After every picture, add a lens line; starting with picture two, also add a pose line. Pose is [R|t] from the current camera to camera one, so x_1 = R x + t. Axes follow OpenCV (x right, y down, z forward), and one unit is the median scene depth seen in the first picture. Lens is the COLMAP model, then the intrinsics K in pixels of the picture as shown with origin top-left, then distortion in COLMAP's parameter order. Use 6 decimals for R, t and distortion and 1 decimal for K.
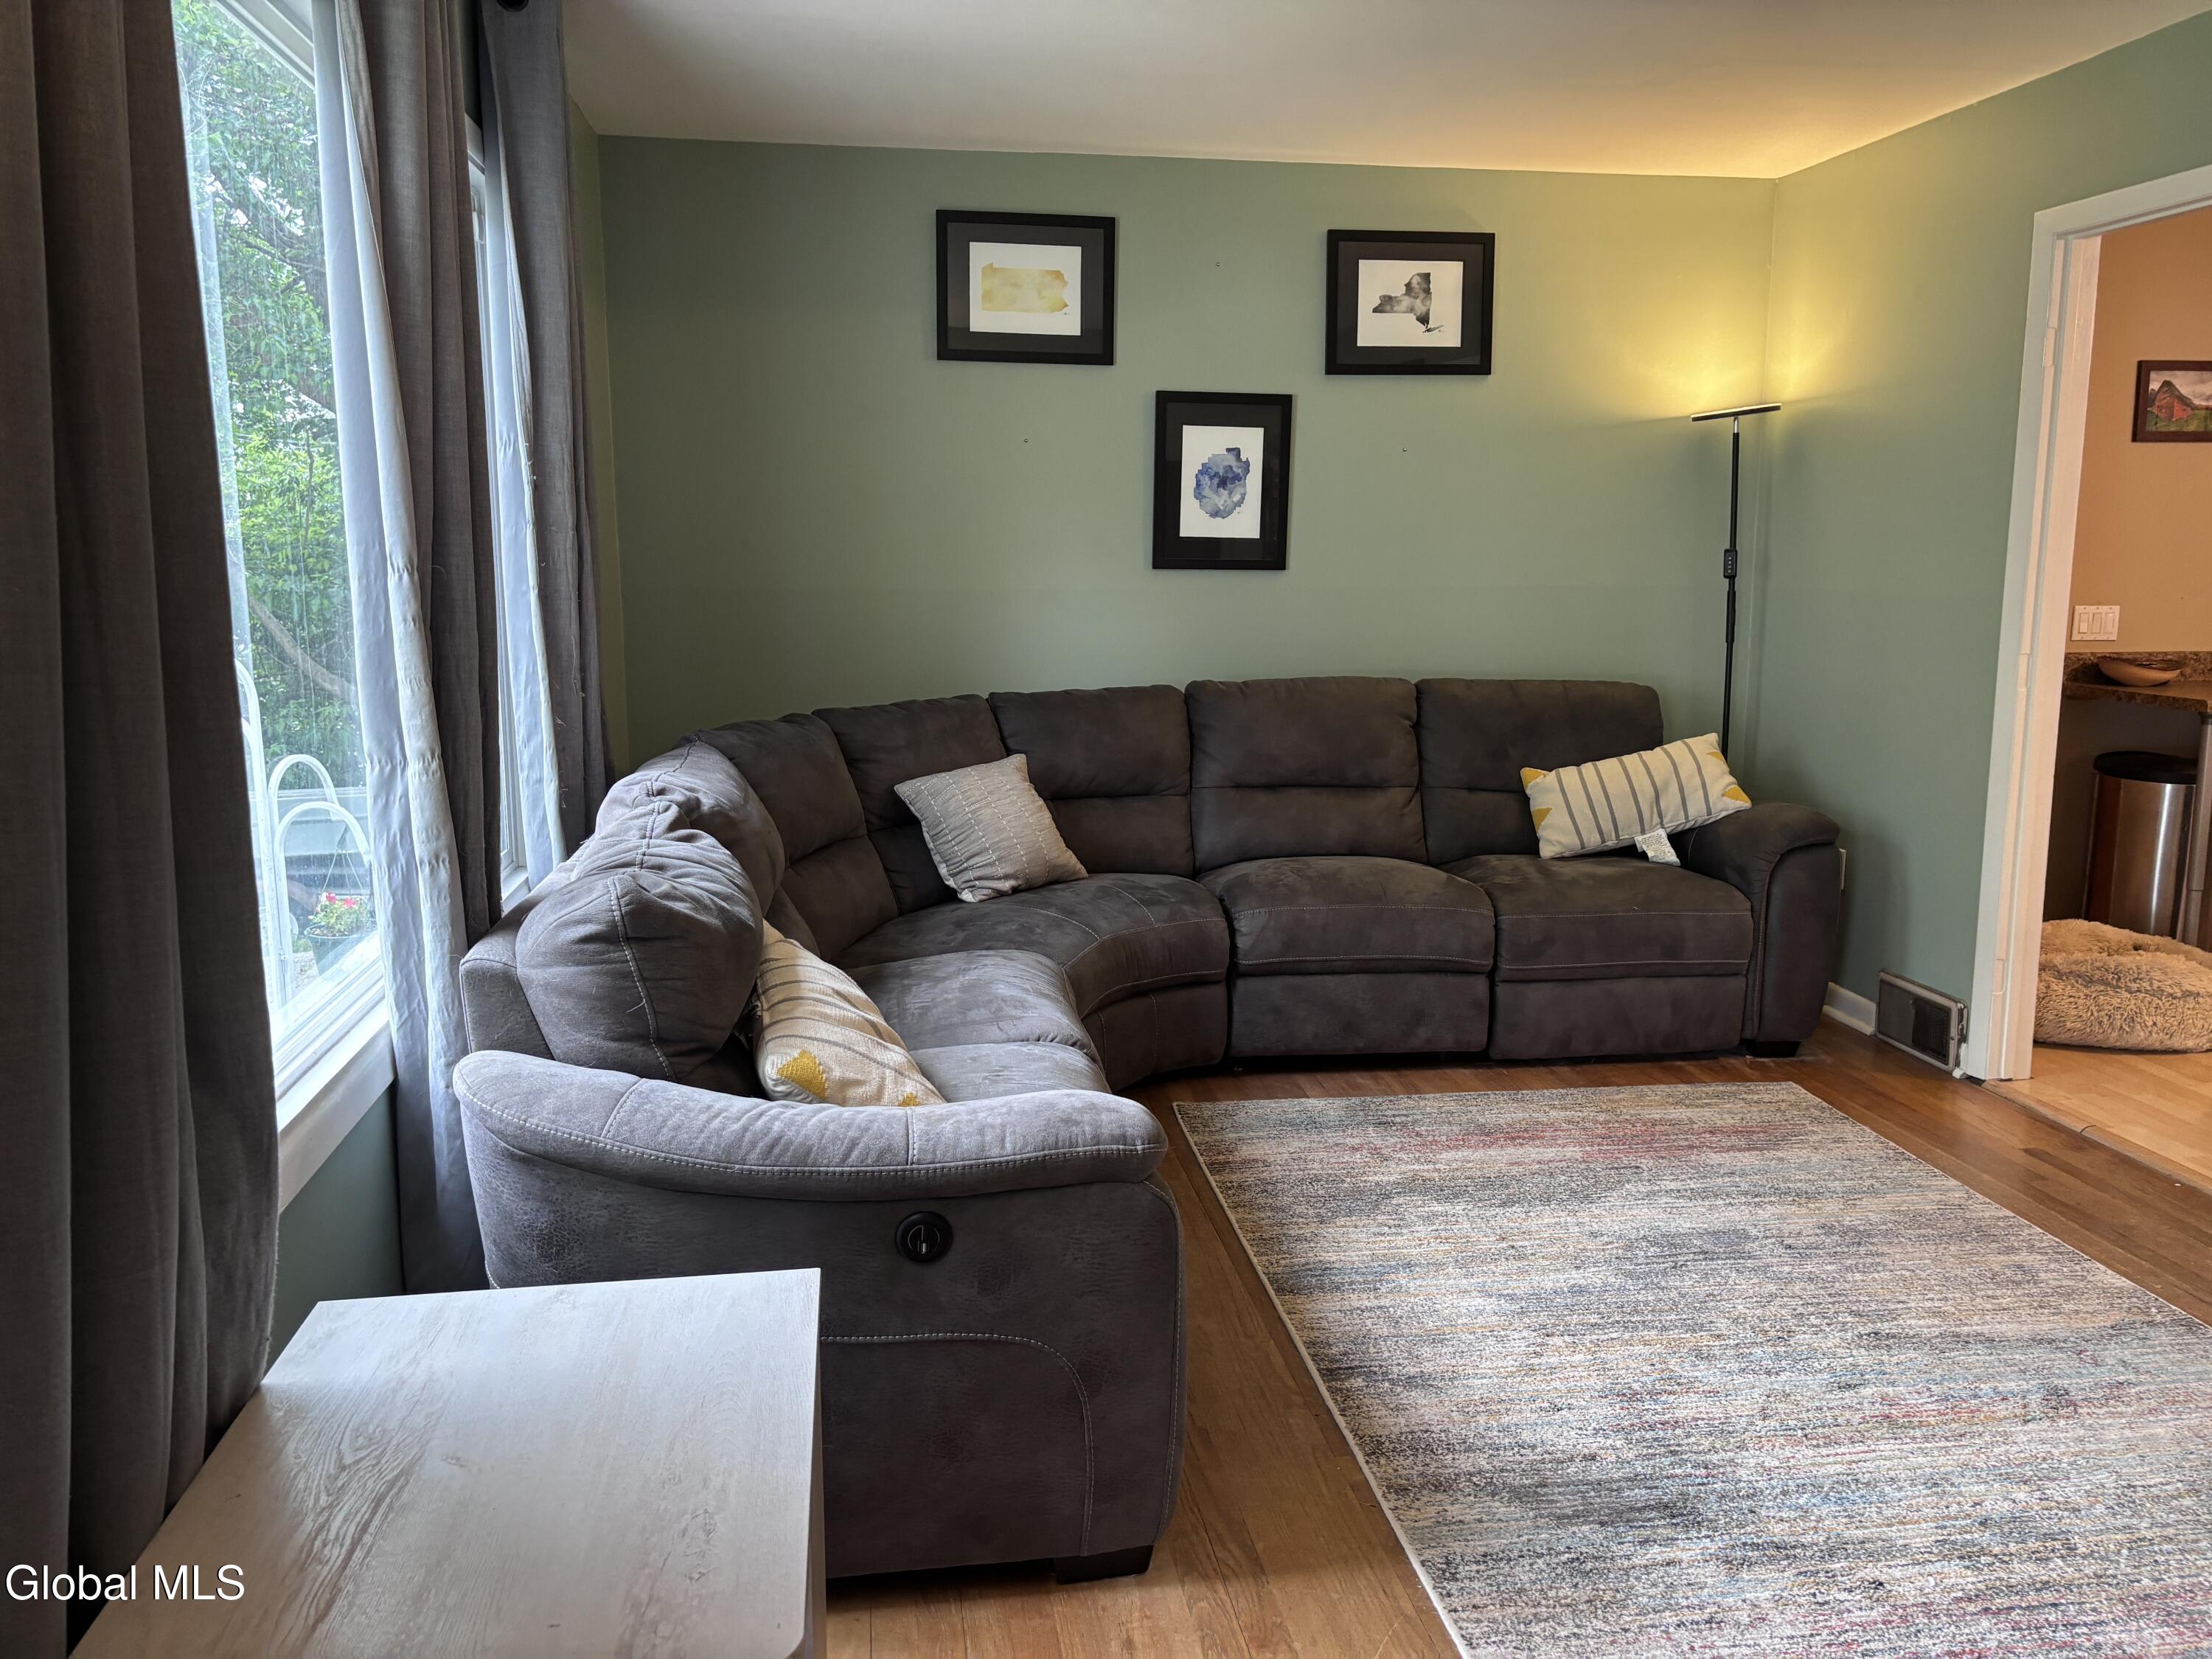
lens RADIAL K [[1675.4, 0, 1104.1], [0, 1675.4, 827.3], [0, 0, 1]] dist [0.035436, -0.028180]
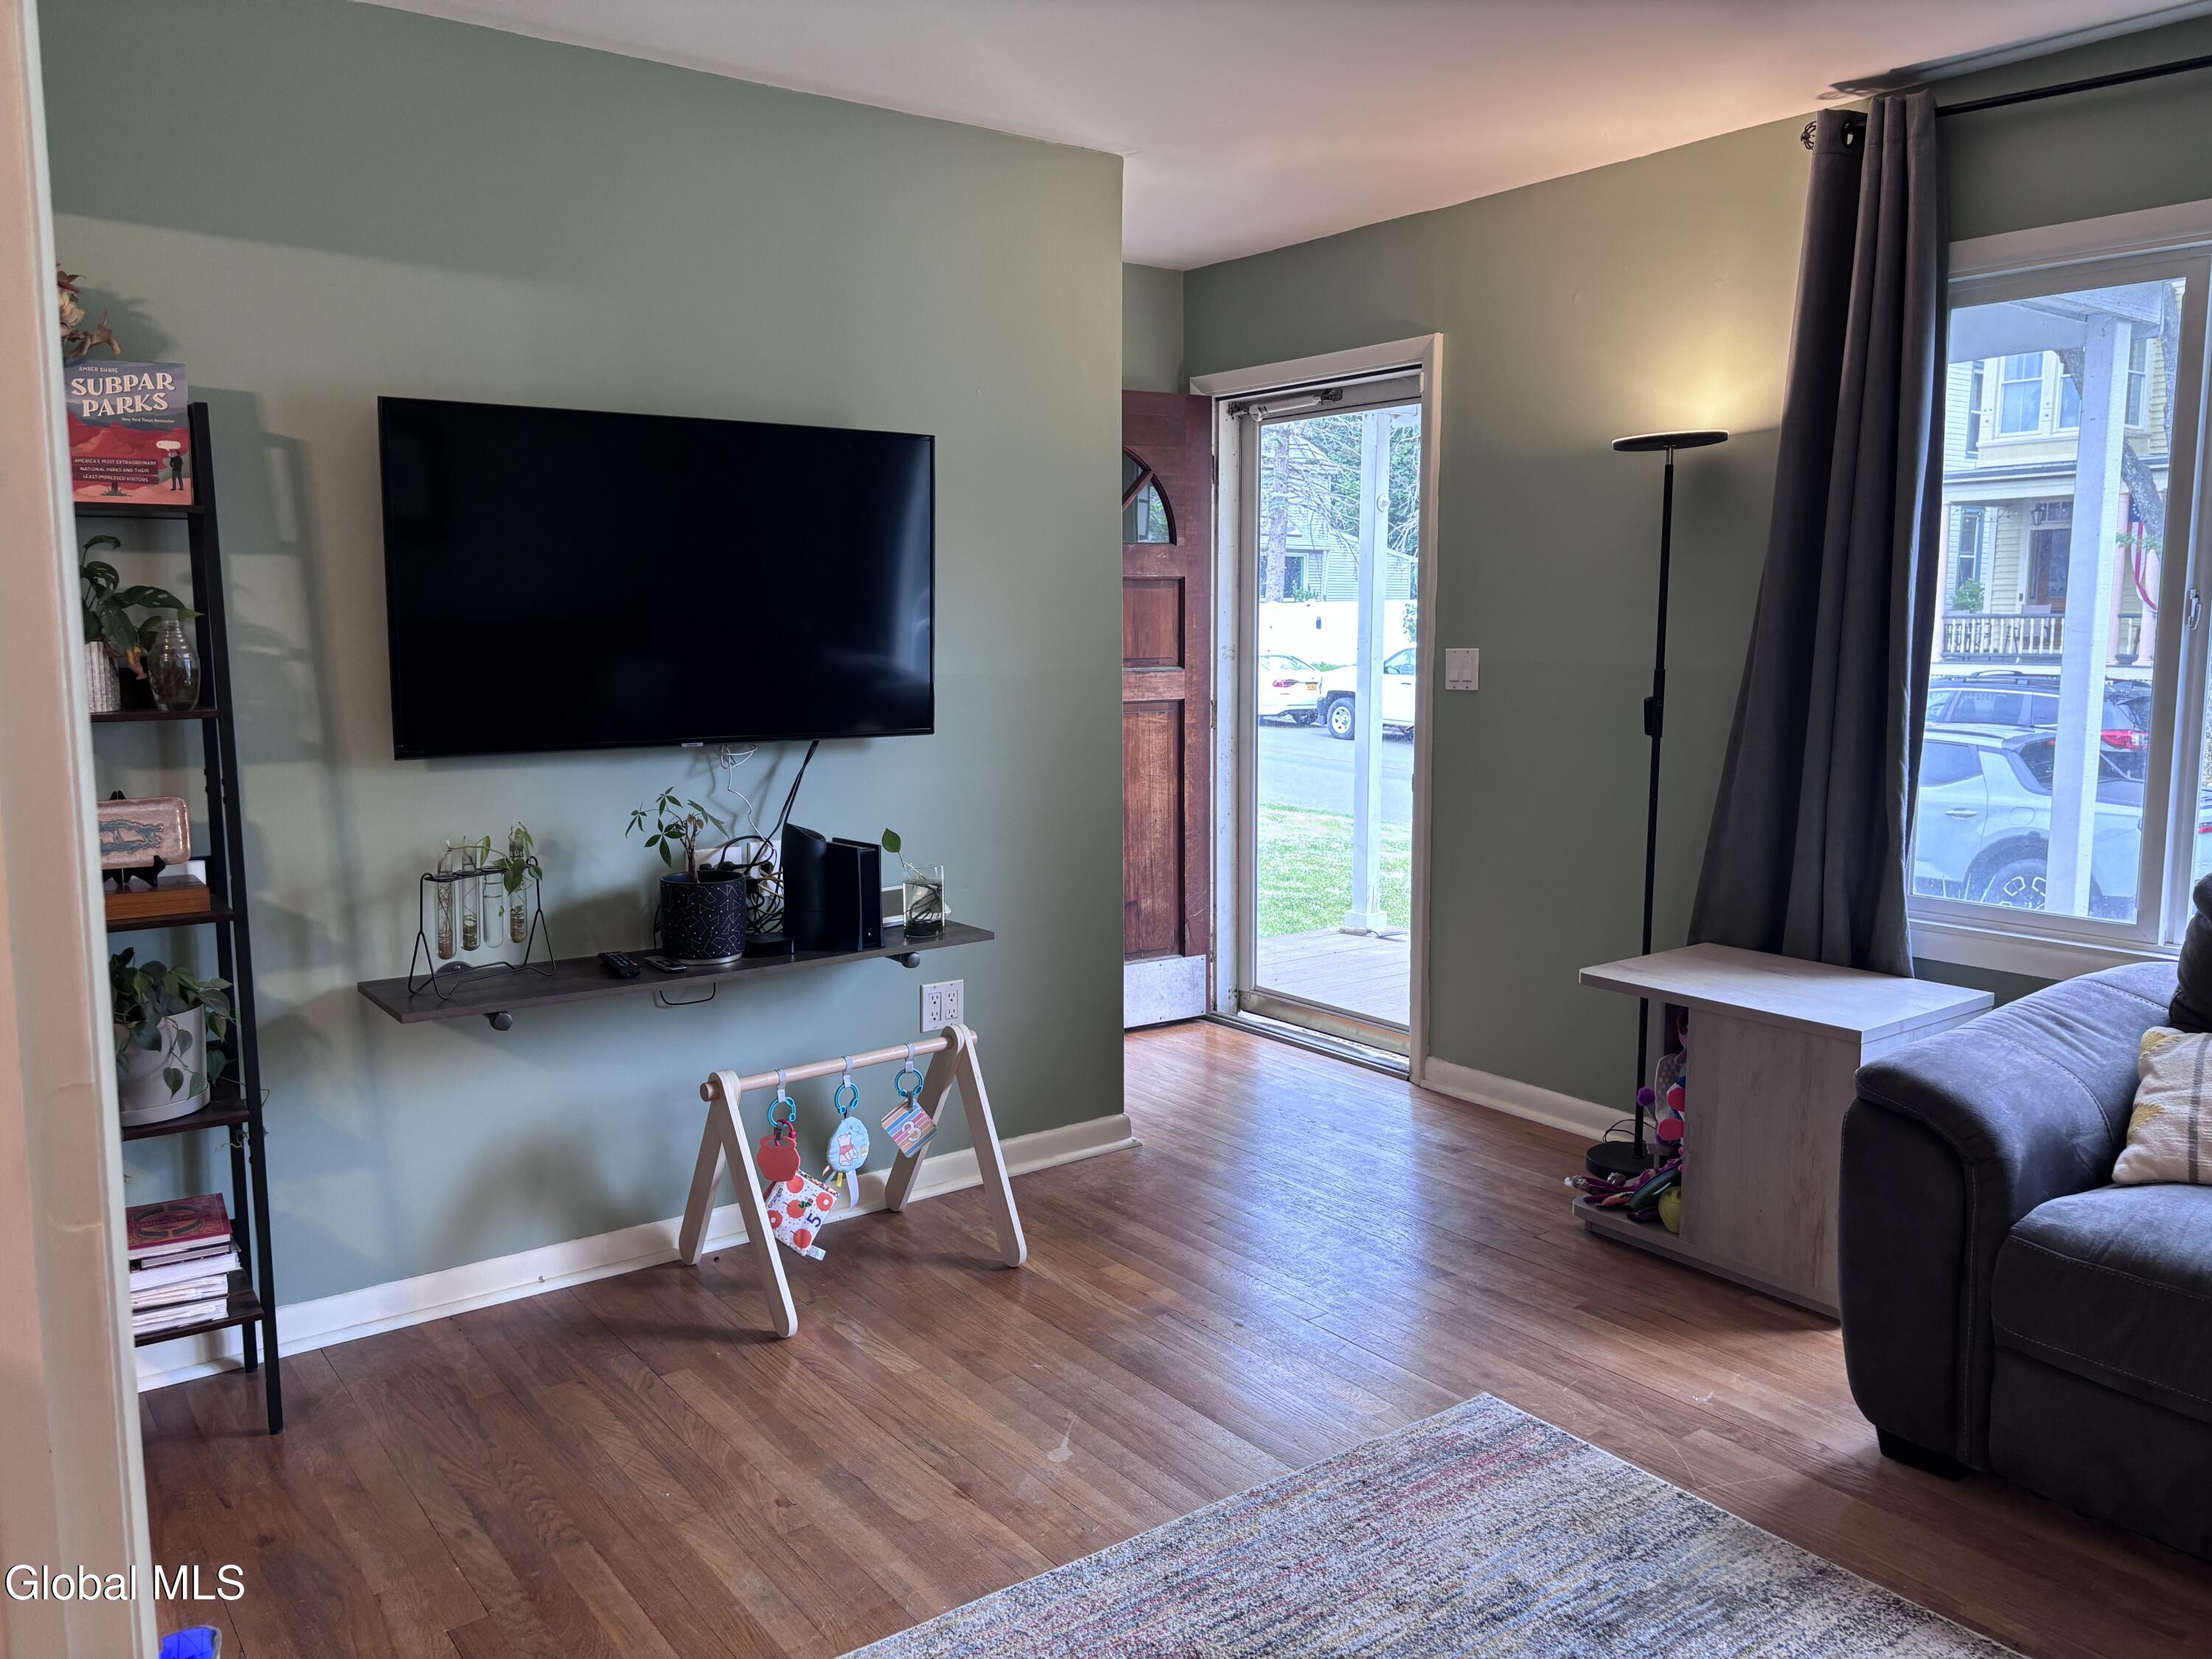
lens RADIAL K [[1675.4, 0, 1119.8], [0, 1675.4, 825.8], [0, 0, 1]] dist [0.035436, -0.028180]
pose [[-0.876427, 0.055479, -0.478328, 0.552642], [-0.086392, 0.959107, 0.269536, -0.142175], [0.473721, 0.277553, -0.835795, 0.848701]]
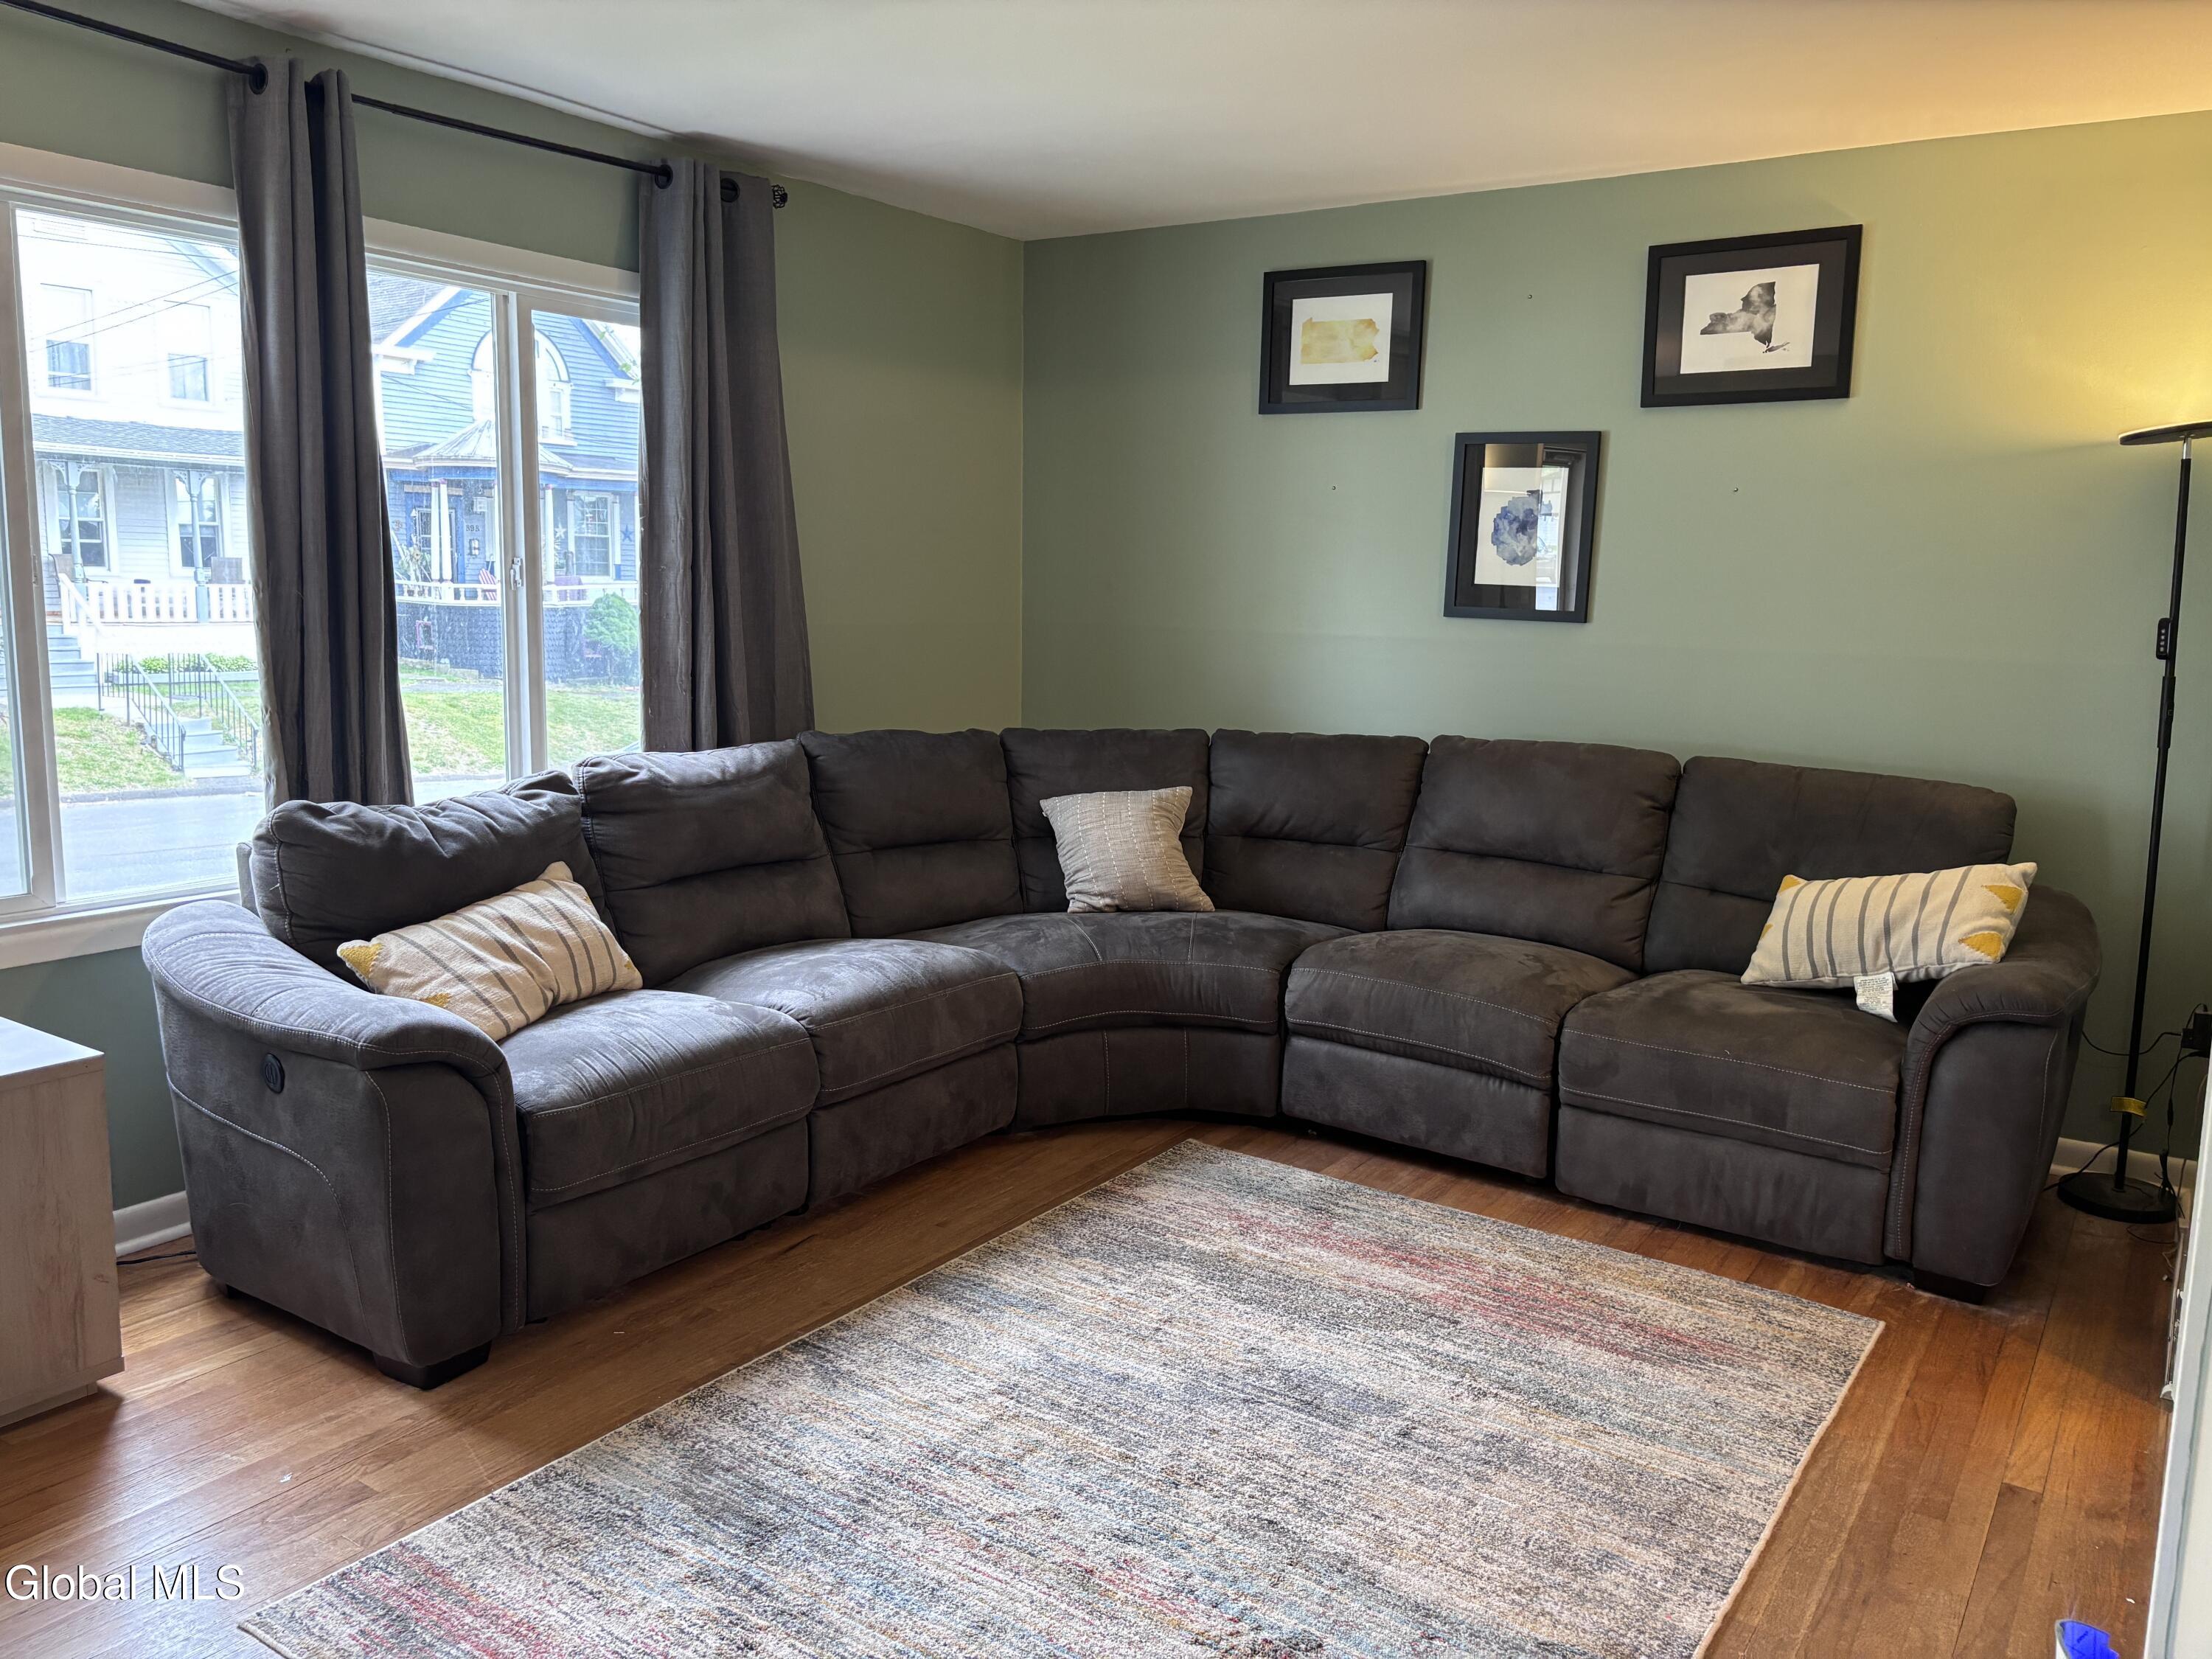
lens RADIAL K [[1675.4, 0, 1111.8], [0, 1675.4, 817.3], [0, 0, 1]] dist [0.035436, -0.028180]
pose [[0.735521, 0.116003, -0.667496, 0.626603], [-0.132880, 0.990797, 0.025767, -0.045999], [0.664343, 0.069745, 0.744167, 0.189491]]
